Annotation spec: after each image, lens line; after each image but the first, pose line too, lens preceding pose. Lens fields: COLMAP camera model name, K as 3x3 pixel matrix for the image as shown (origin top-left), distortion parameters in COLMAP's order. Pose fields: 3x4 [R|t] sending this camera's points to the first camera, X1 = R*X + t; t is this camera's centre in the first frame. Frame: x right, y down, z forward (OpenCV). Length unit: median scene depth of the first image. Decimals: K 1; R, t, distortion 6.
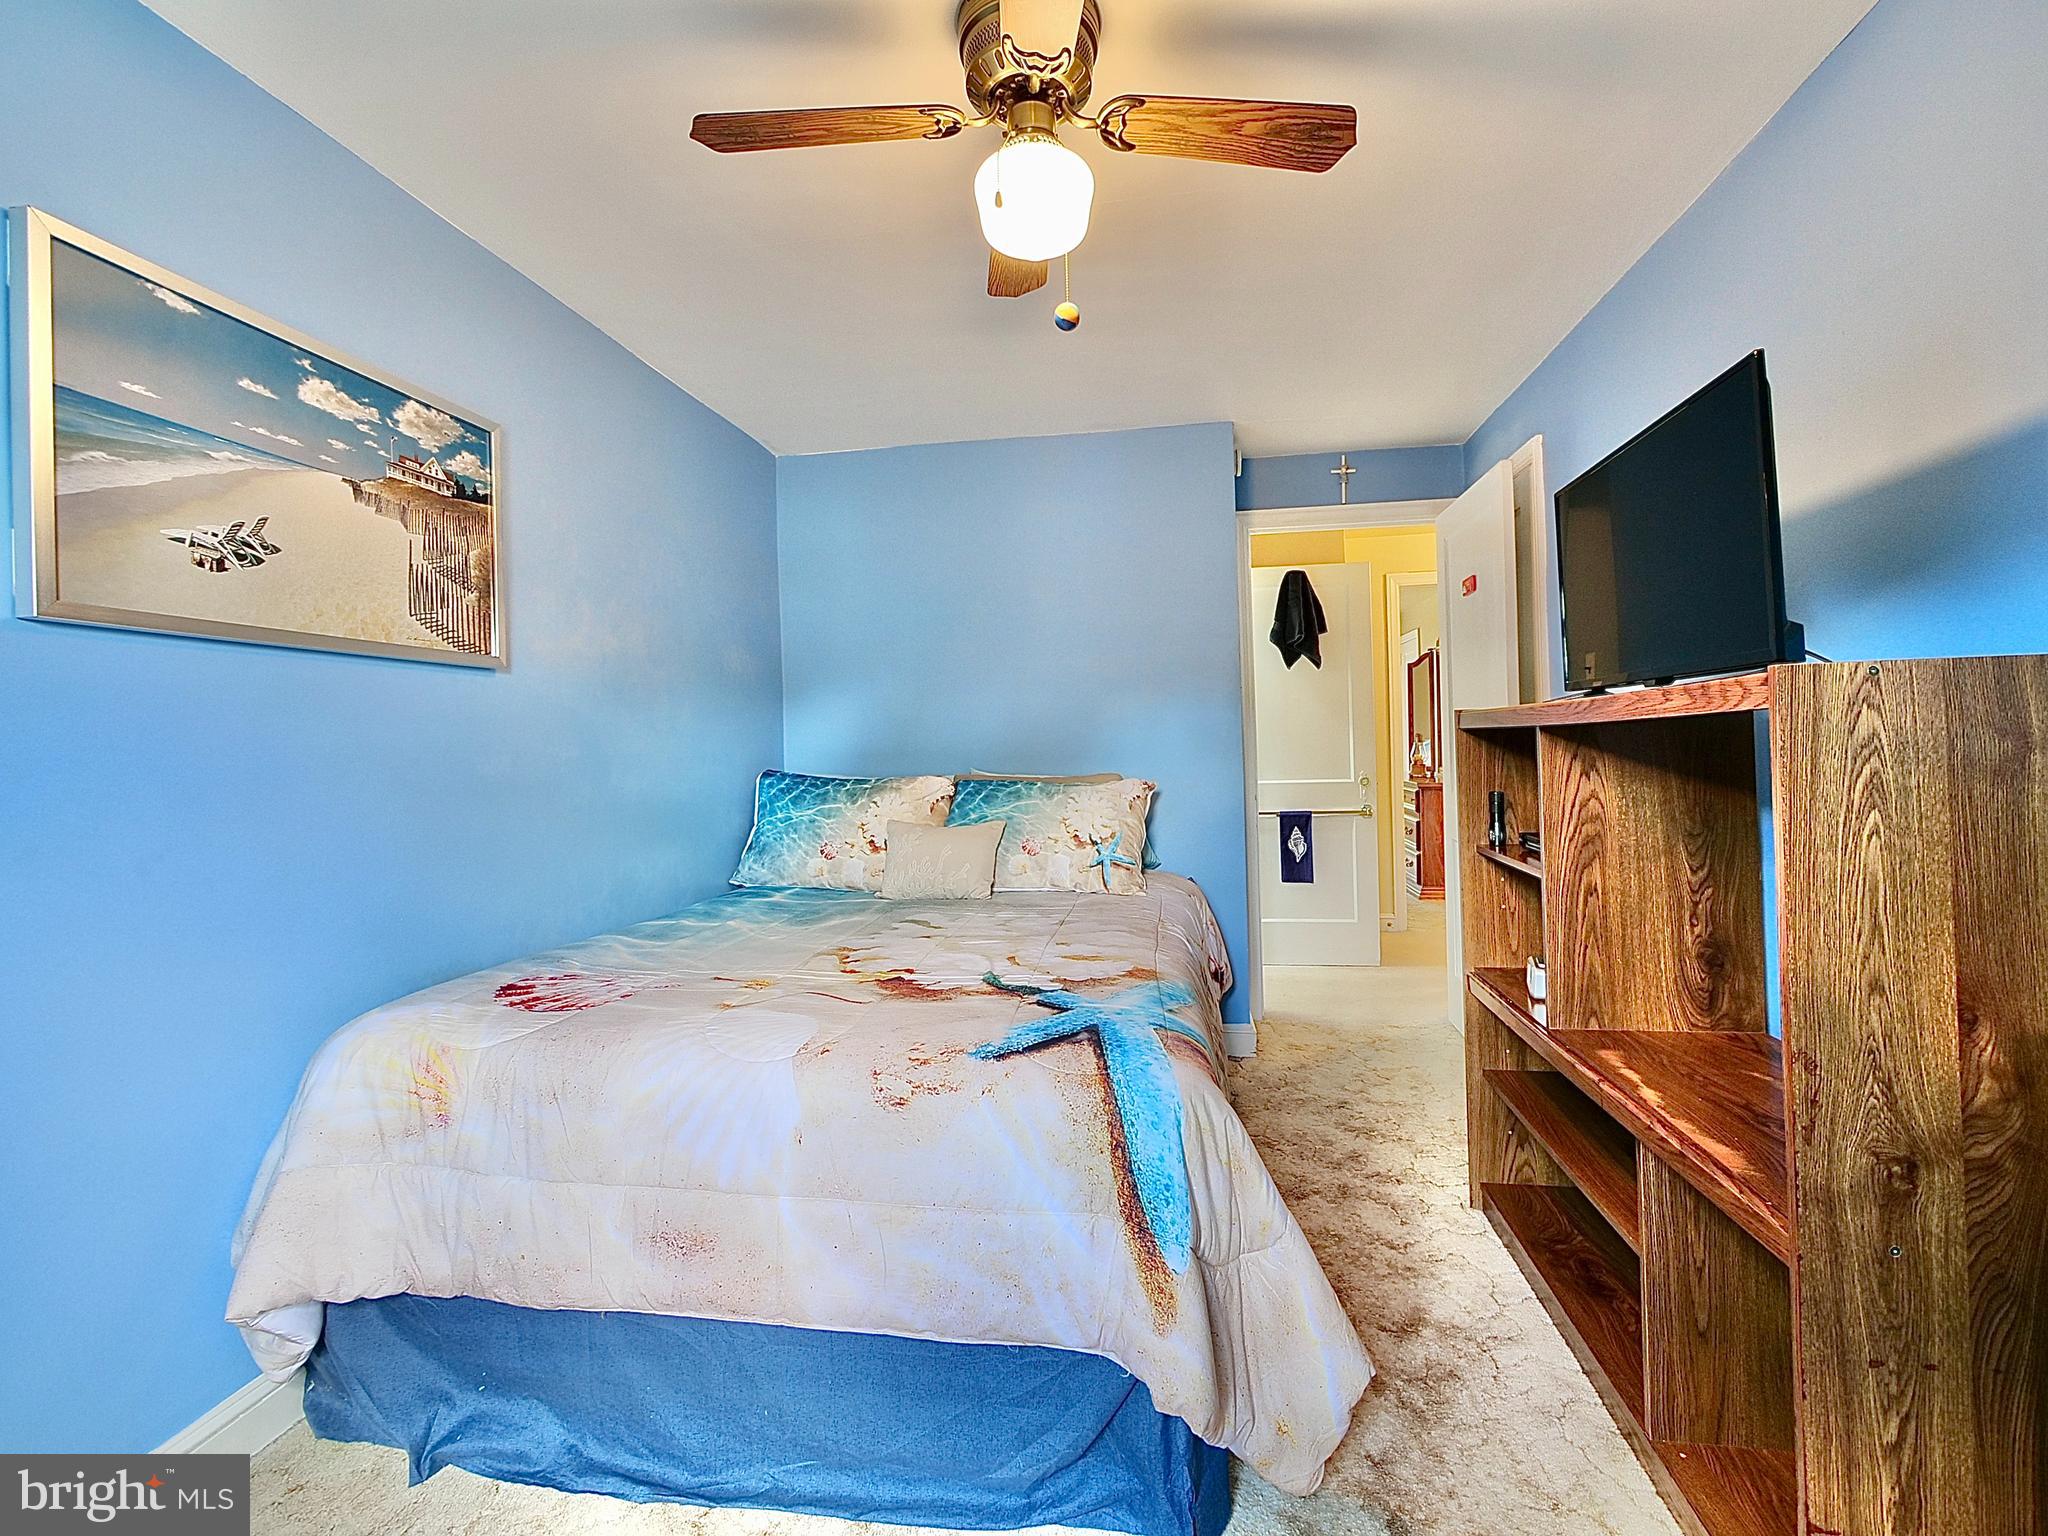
lens RADIAL K [[928.8, 0, 1026.2], [0, 928.8, 754.6], [0, 0, 1]] dist [-0.003656, 0.000166]
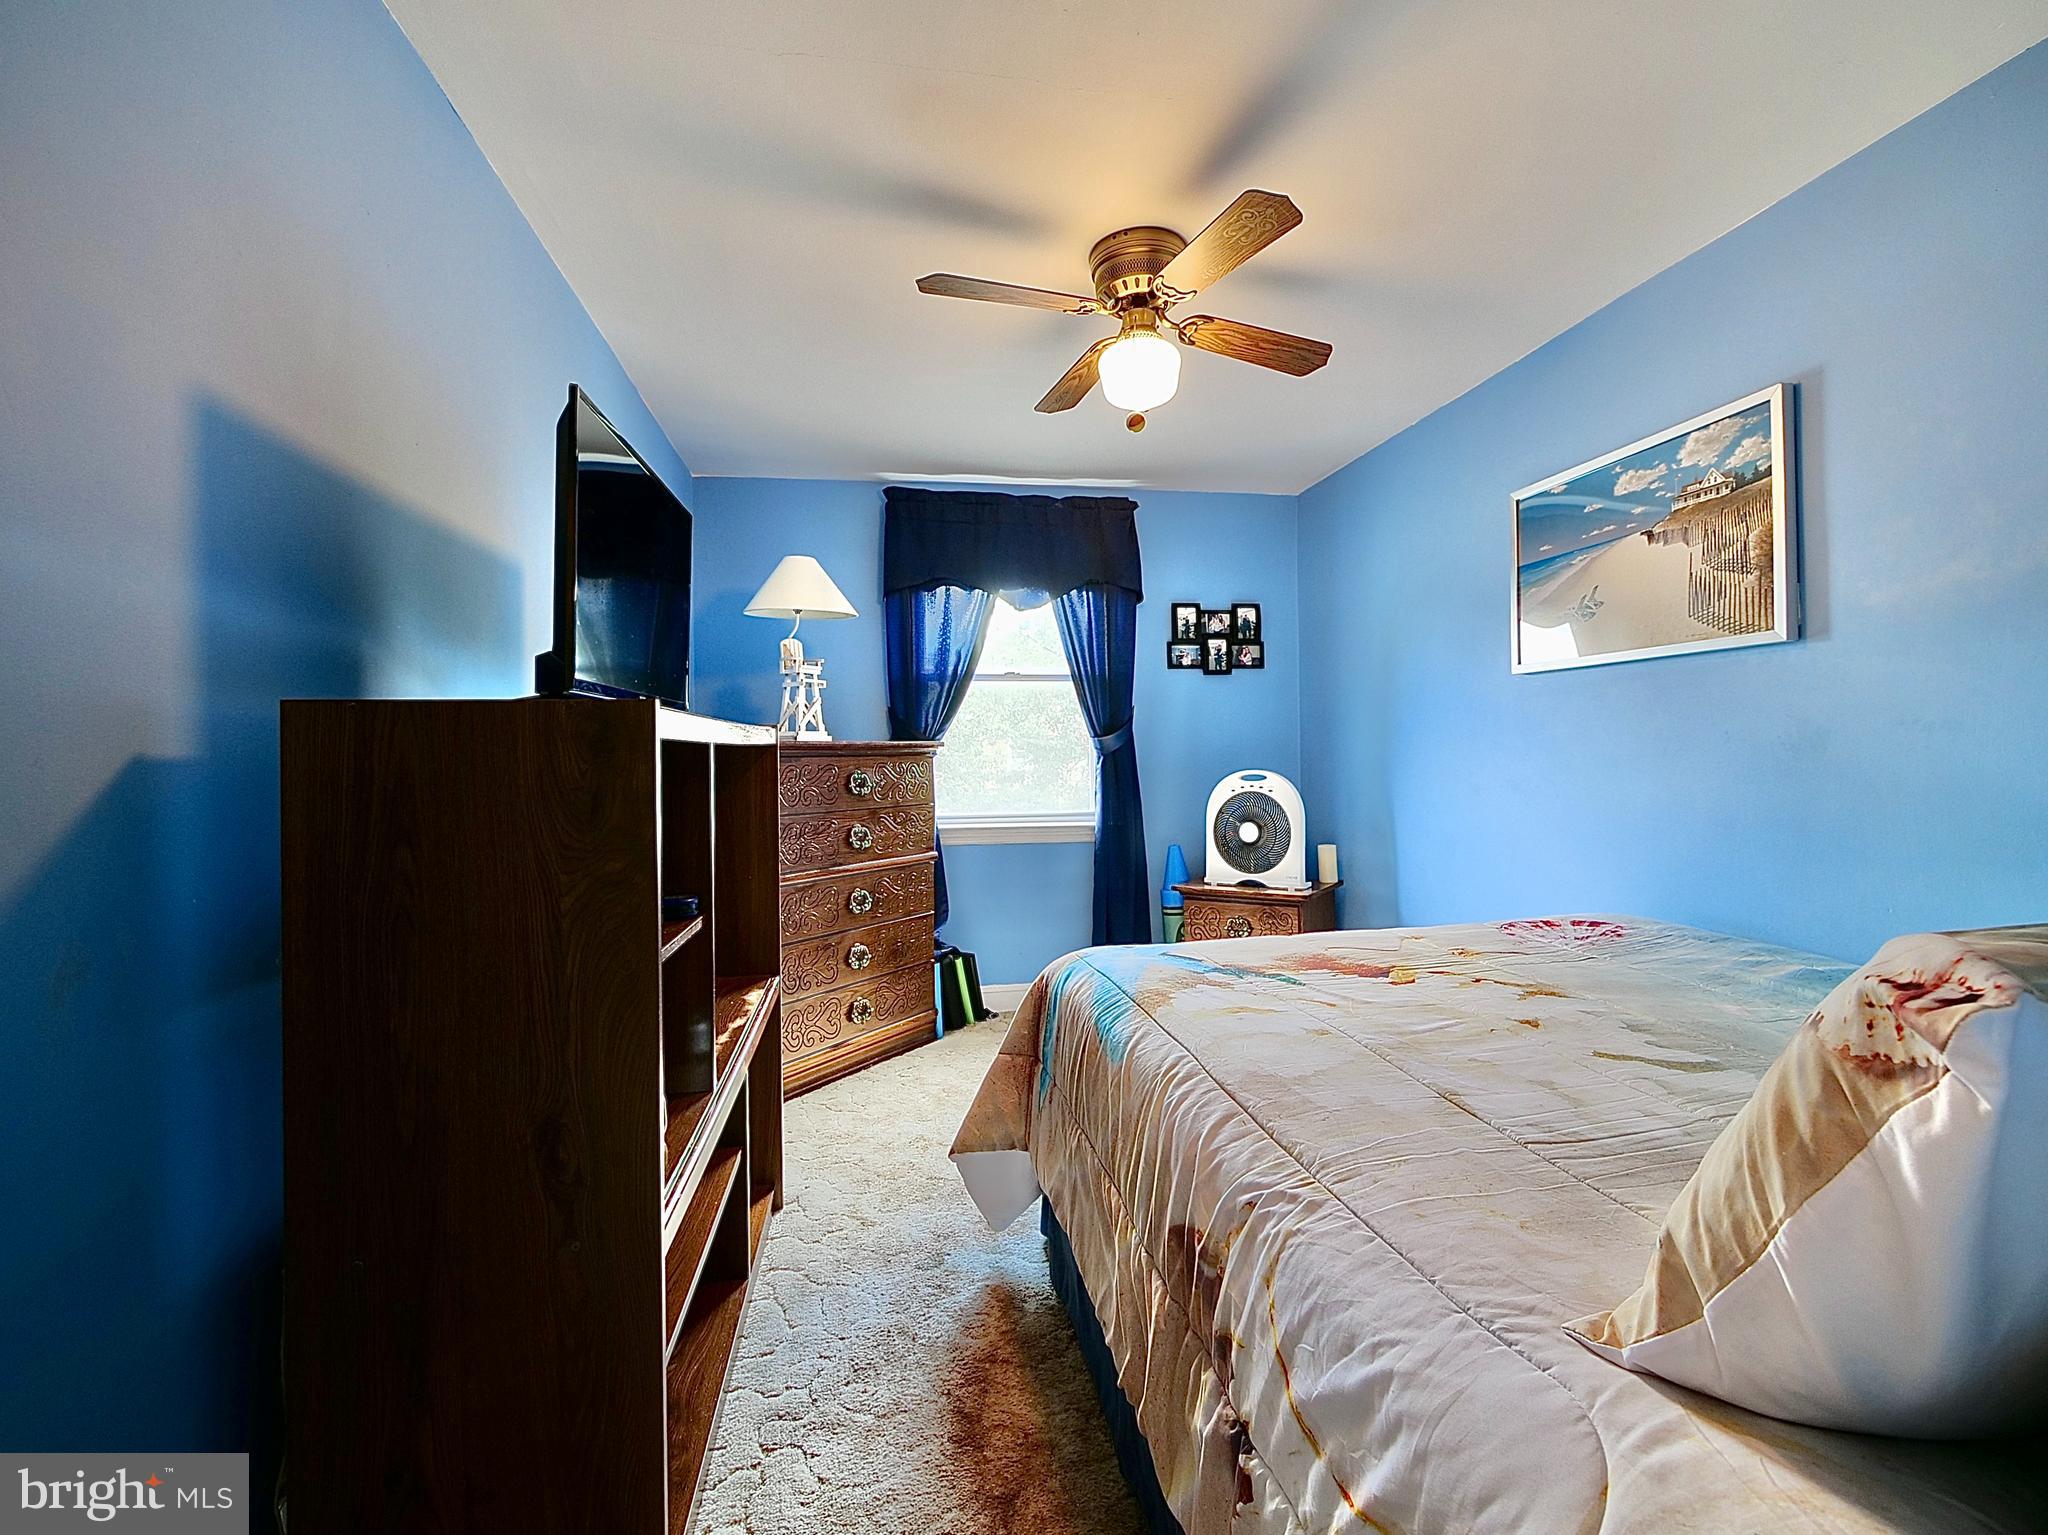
lens RADIAL K [[928.8, 0, 1023.6], [0, 928.8, 755.9], [0, 0, 1]] dist [-0.003656, 0.000166]
pose [[-0.948071, 0.038353, -0.315737, 0.530782], [0.033536, 0.999224, 0.020679, -0.023753], [0.316285, 0.009016, -0.948621, 1.843222]]
